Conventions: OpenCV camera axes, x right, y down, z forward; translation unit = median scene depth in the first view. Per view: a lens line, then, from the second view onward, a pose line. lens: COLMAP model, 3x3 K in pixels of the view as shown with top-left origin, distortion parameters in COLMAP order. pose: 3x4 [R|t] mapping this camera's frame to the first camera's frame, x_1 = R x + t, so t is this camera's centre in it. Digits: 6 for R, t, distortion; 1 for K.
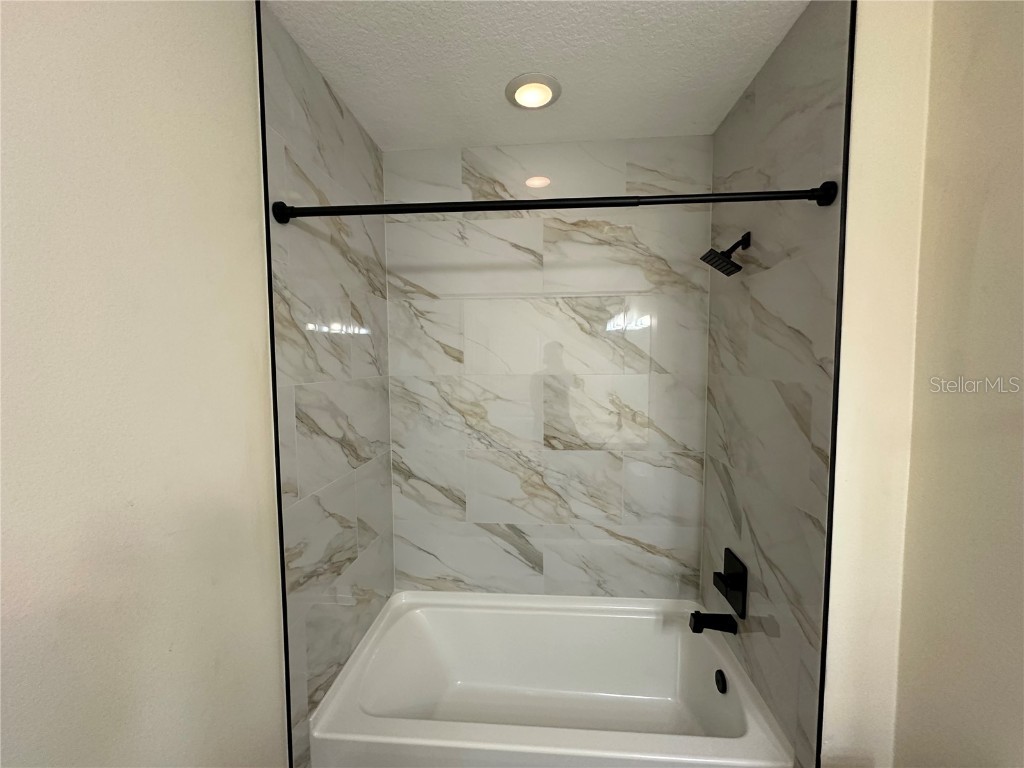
lens RADIAL K [[408.4, 0, 511.2], [0, 408.4, 385.0], [0, 0, 1]] dist [-0.002872, 0.000499]
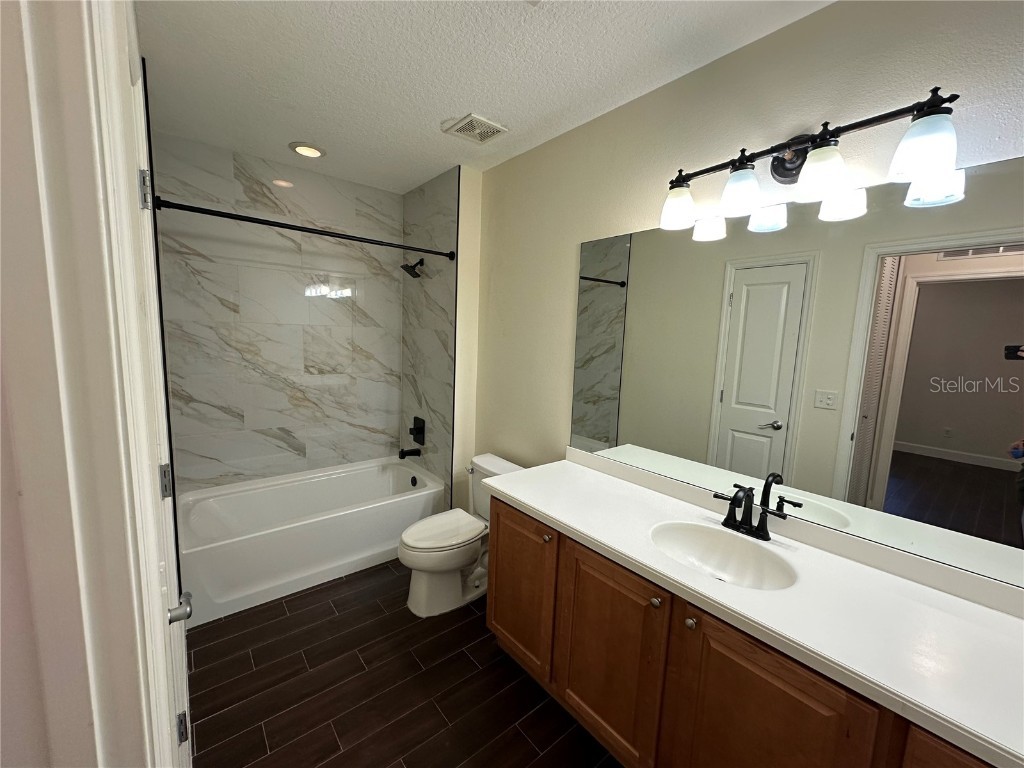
lens RADIAL K [[408.4, 0, 511.2], [0, 408.4, 385.0], [0, 0, 1]] dist [-0.002872, 0.000499]
pose [[0.715573, -0.052061, 0.696596, -0.429264], [0.000609, 0.997265, 0.073907, 0.084712], [-0.698538, -0.052461, 0.713647, -0.618620]]
